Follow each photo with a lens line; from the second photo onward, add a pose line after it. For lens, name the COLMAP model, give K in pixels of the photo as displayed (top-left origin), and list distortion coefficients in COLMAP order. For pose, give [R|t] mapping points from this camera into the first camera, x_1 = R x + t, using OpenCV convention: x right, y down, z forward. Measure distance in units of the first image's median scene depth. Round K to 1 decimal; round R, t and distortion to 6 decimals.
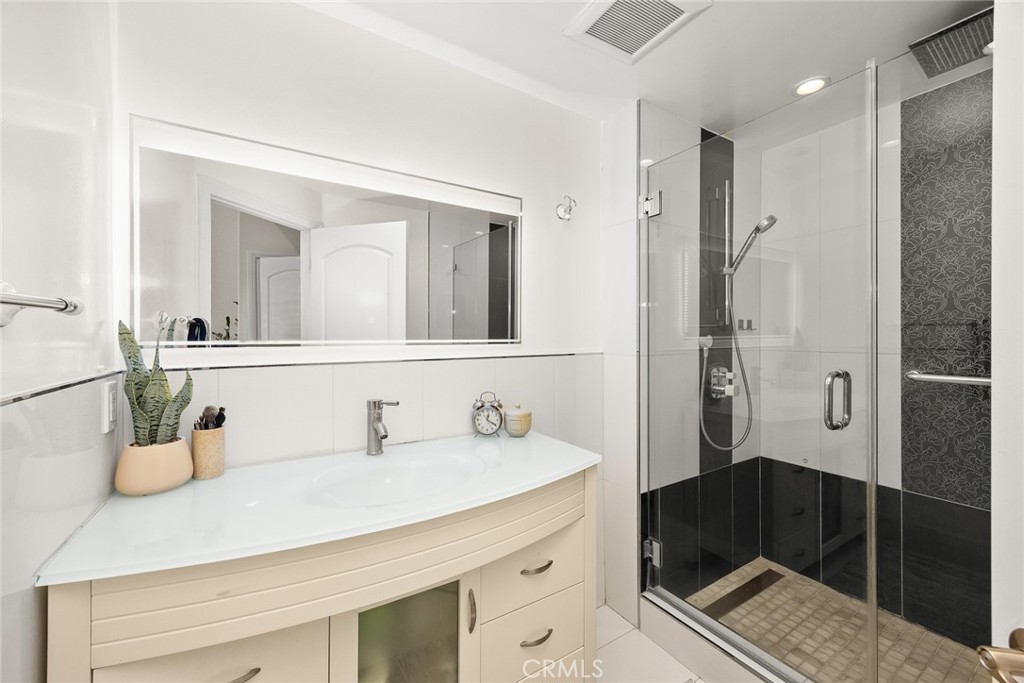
lens RADIAL K [[402.9, 0, 510.3], [0, 402.9, 338.4], [0, 0, 1]] dist [0.001436, 0.000127]
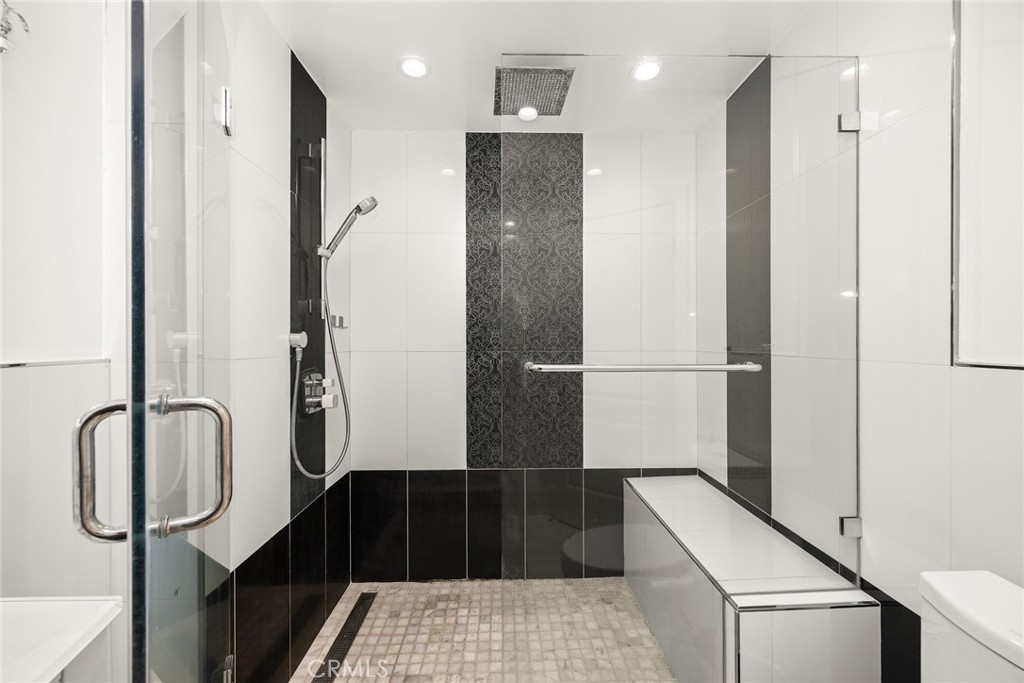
lens RADIAL K [[402.9, 0, 514.5], [0, 402.9, 343.6], [0, 0, 1]] dist [0.001436, 0.000127]
pose [[0.510482, -0.001035, 0.859888, 0.046647], [0.004901, 0.999987, -0.001707, 0.017984], [-0.859874, 0.005086, 0.510481, 0.275195]]
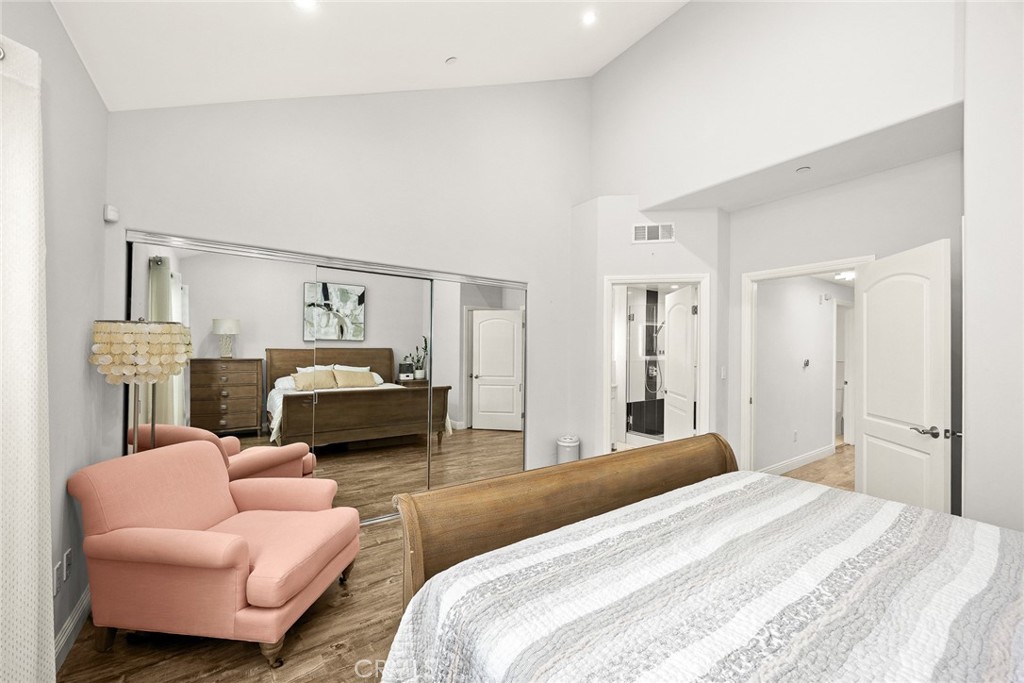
lens RADIAL K [[402.9, 0, 511.6], [0, 402.9, 351.0], [0, 0, 1]] dist [0.001436, 0.000127]
pose [[0.998808, 0.003713, 0.048666, -0.715606], [-0.003223, 0.999944, -0.010127, -0.009473], [-0.048701, 0.009958, 0.998764, -2.069555]]
